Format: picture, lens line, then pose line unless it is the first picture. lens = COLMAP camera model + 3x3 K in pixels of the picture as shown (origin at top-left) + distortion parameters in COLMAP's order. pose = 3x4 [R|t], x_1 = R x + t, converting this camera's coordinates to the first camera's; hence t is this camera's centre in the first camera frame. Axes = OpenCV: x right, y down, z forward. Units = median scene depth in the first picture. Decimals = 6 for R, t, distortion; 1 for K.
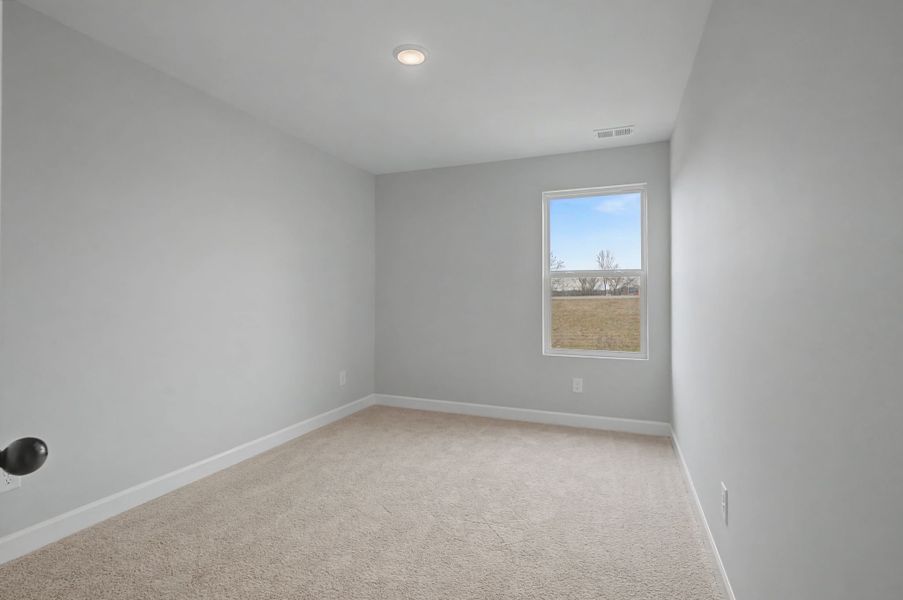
lens RADIAL K [[437.9, 0, 457.7], [0, 437.9, 293.2], [0, 0, 1]] dist [-0.000257, 0.001476]
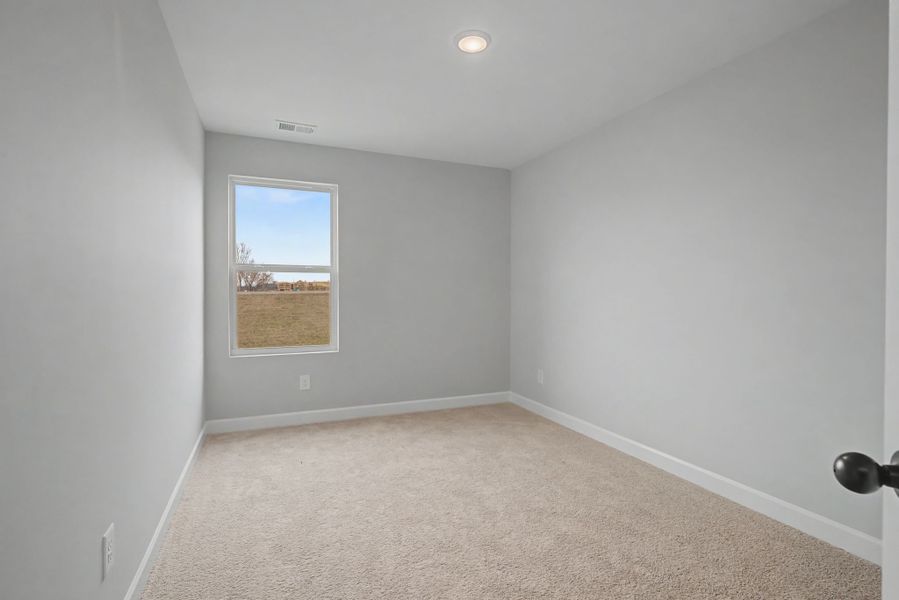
lens RADIAL K [[436.0, 0, 447.2], [0, 436.0, 297.1], [0, 0, 1]] dist [-0.000257, 0.001476]
pose [[0.705009, -0.008872, 0.709143, -0.106077], [-0.003999, 0.999856, 0.016485, 0.001154], [-0.709187, -0.014458, 0.704872, 0.048656]]
